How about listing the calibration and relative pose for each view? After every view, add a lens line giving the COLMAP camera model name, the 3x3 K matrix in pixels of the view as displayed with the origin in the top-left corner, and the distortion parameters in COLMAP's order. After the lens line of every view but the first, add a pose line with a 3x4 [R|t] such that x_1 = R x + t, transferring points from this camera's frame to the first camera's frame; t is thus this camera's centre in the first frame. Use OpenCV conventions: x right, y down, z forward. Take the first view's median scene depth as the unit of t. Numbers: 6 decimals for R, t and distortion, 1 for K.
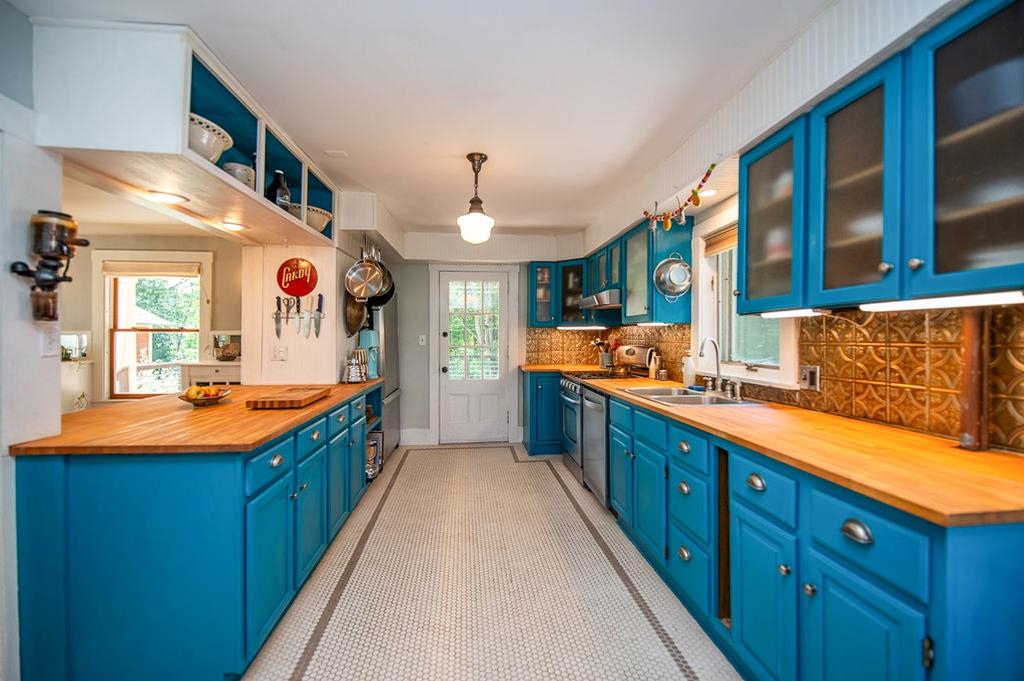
lens RADIAL K [[465.0, 0, 514.7], [0, 465.0, 339.0], [0, 0, 1]] dist [0.003755, -0.000108]
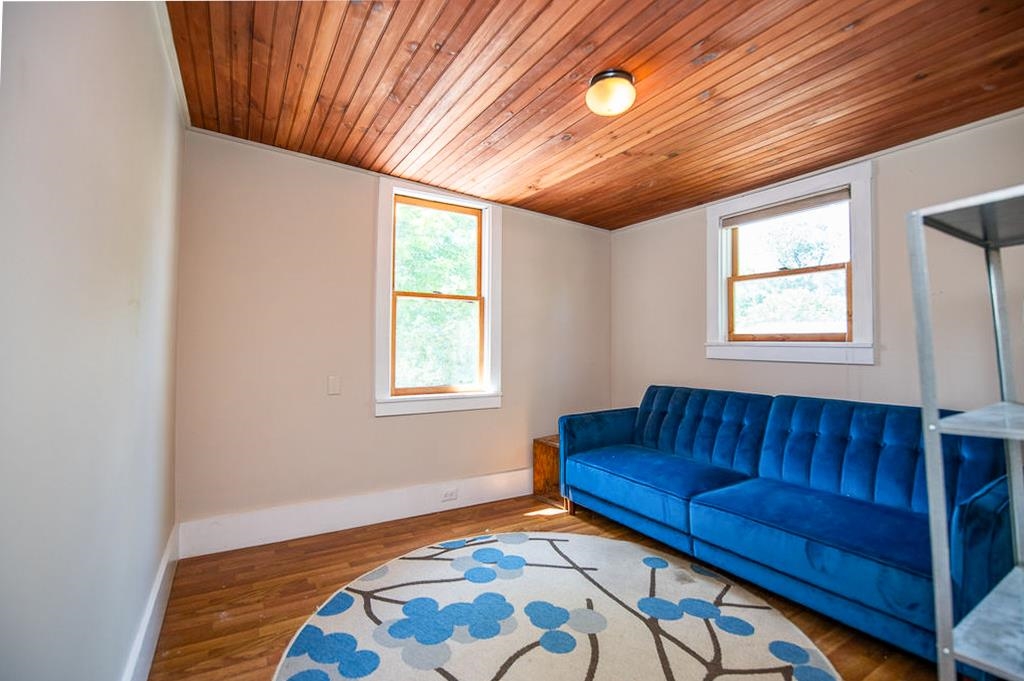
lens RADIAL K [[465.0, 0, 515.7], [0, 465.0, 340.6], [0, 0, 1]] dist [0.003755, -0.000108]
pose [[0.416483, -0.007328, -0.909114, -0.419125], [-0.002983, 0.999951, -0.009427, 0.068179], [0.909139, 0.006638, 0.416441, 0.481814]]
